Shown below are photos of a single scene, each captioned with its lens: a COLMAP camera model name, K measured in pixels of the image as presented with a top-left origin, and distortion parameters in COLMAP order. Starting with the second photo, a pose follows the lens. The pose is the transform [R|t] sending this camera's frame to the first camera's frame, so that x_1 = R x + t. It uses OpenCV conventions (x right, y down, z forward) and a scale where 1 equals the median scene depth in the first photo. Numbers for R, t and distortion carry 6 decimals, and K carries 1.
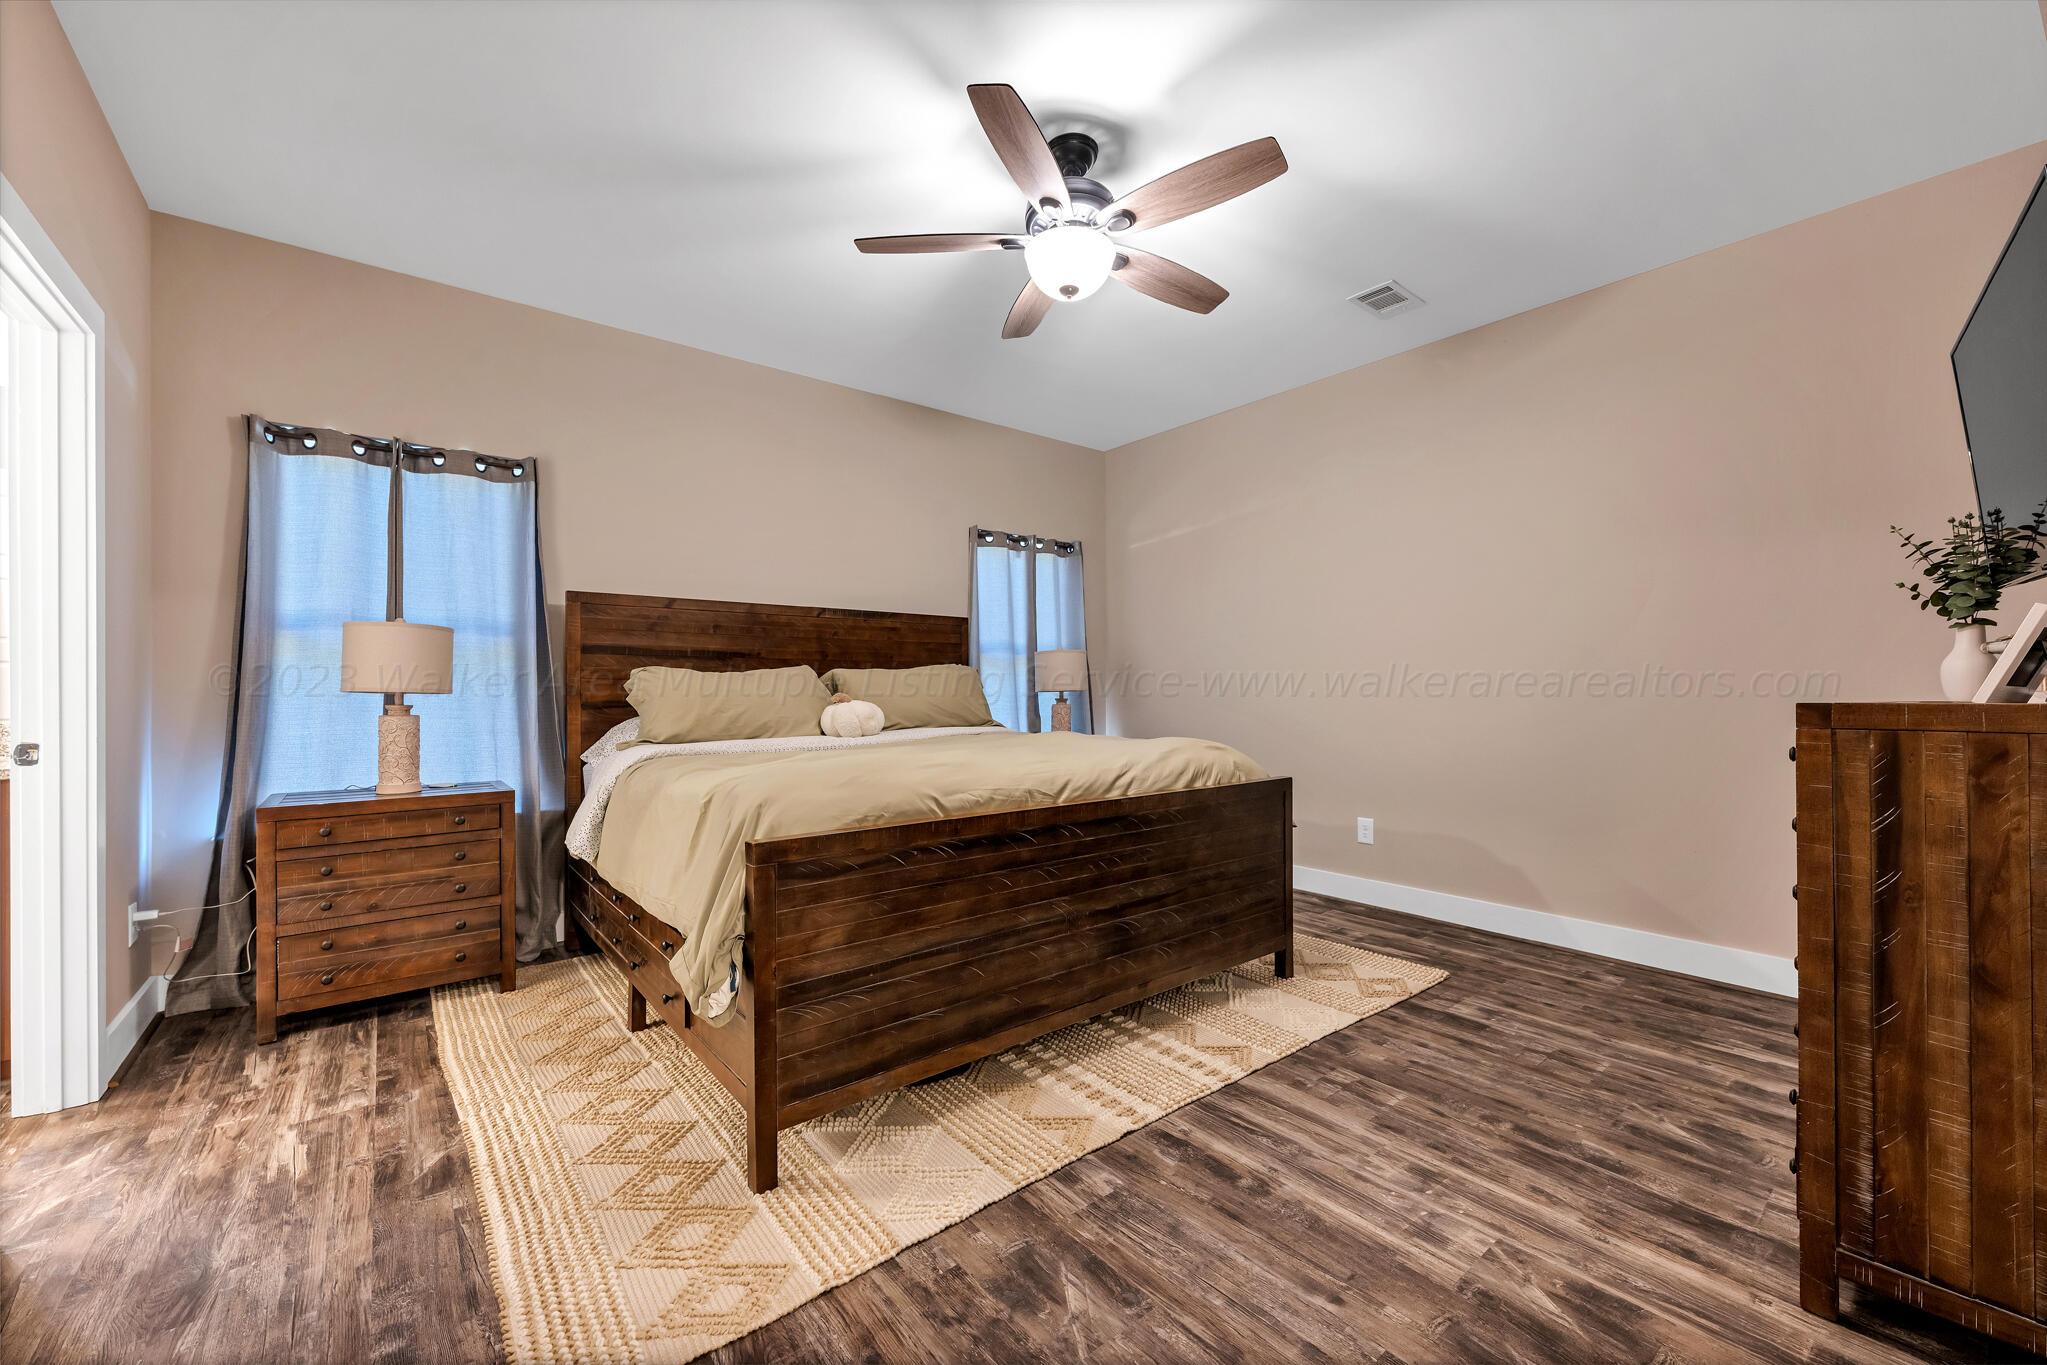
lens RADIAL K [[814.7, 0, 1012.4], [0, 814.7, 688.5], [0, 0, 1]] dist [0.000168, -0.000104]
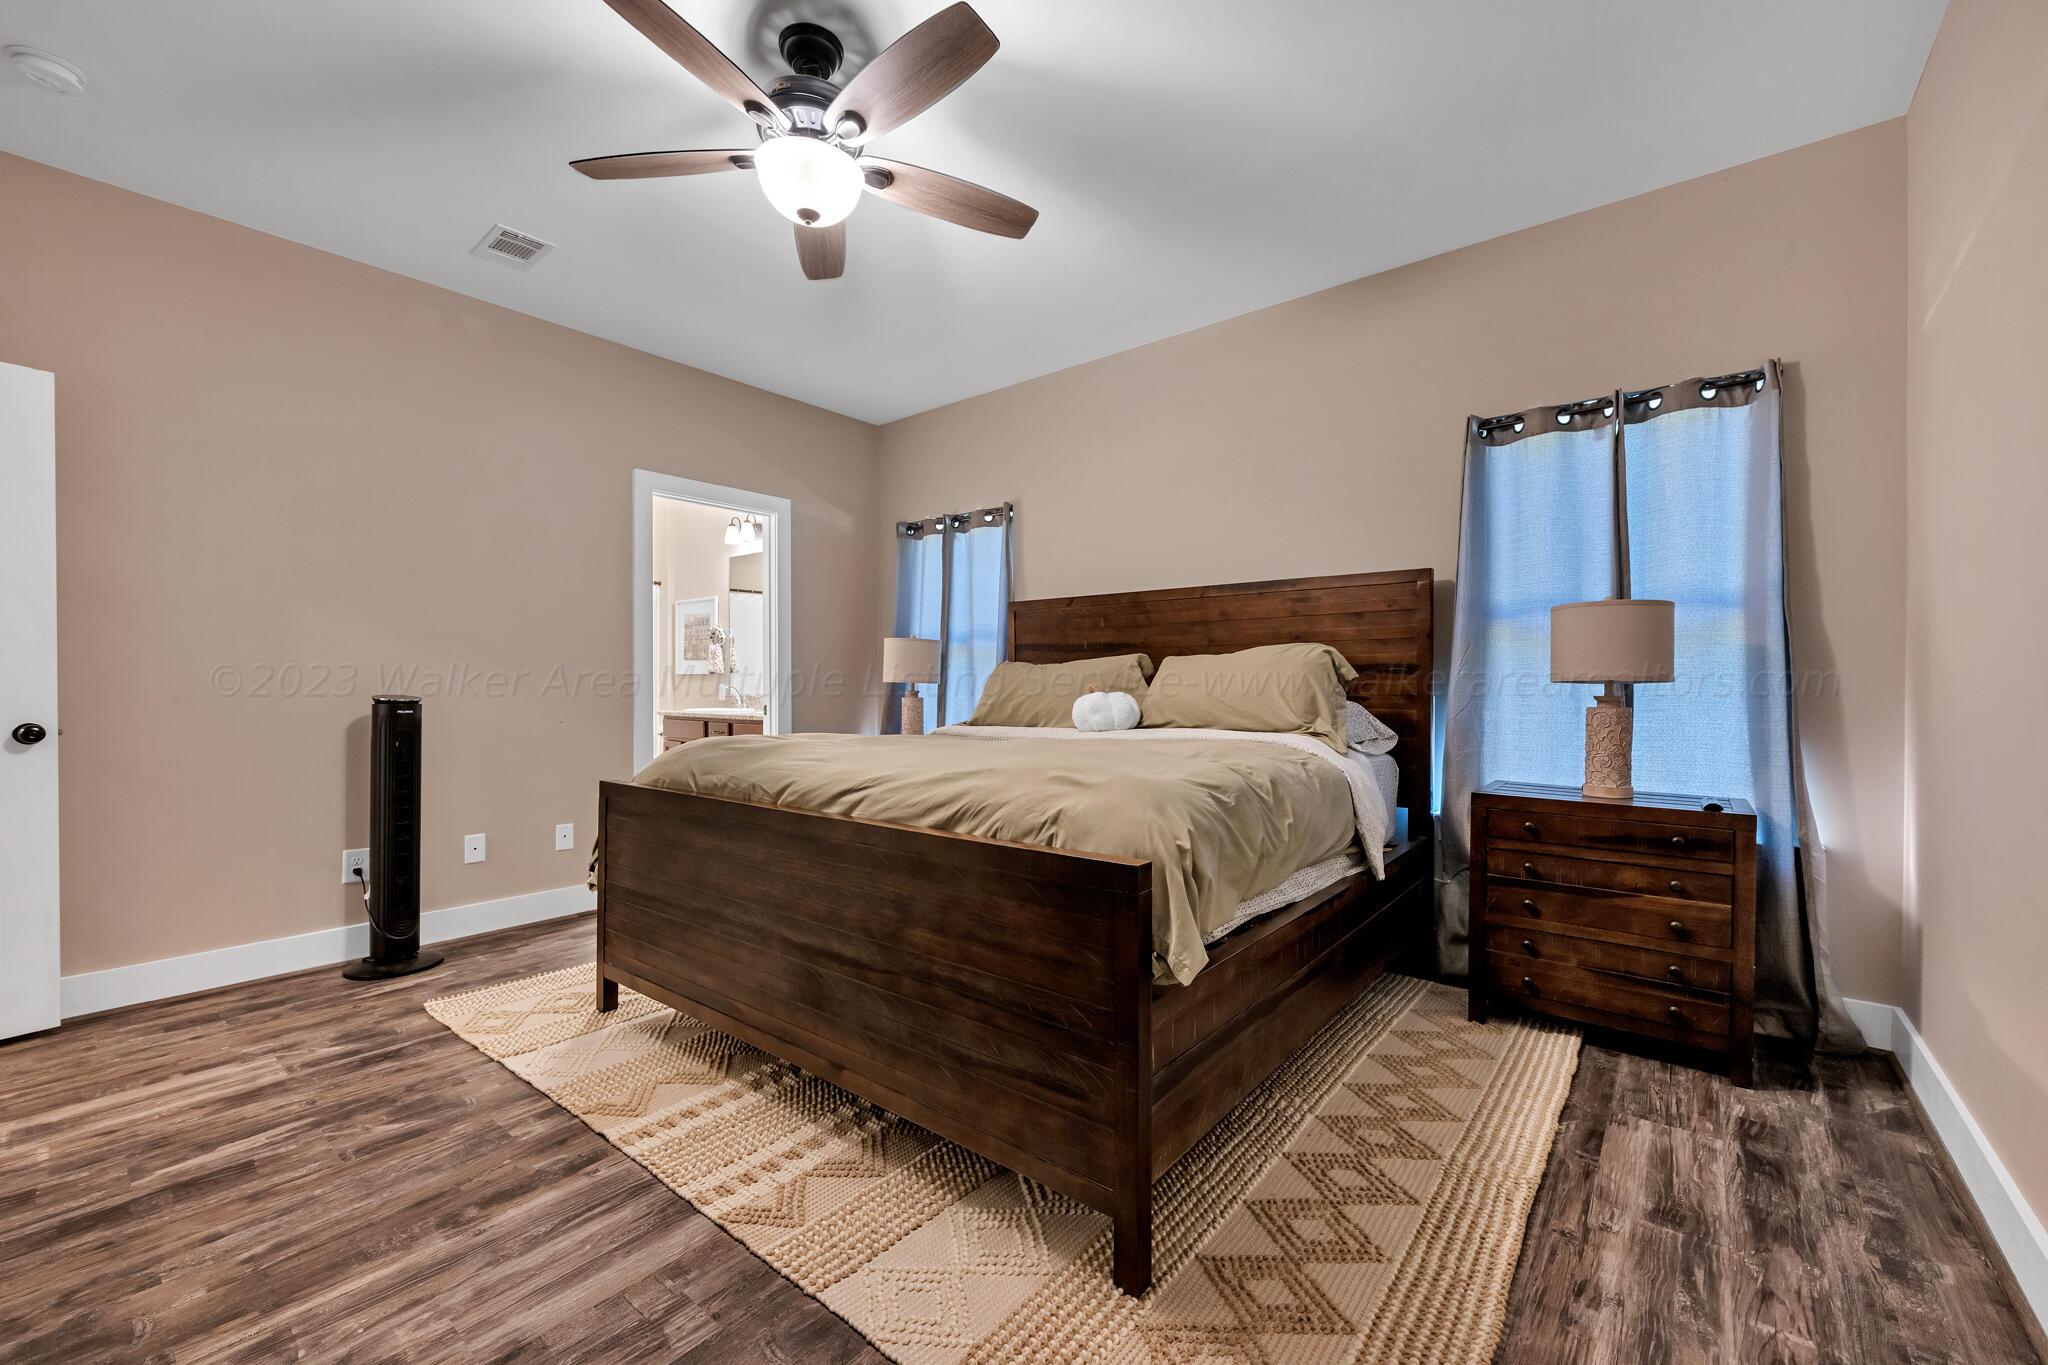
lens RADIAL K [[815.1, 0, 1012.9], [0, 815.1, 688.5], [0, 0, 1]] dist [0.000168, -0.000104]
pose [[0.213535, 0.007187, -0.976909, 1.063784], [0.001235, 0.999970, 0.007627, 0.005464], [0.976935, -0.002836, 0.213520, 1.136260]]
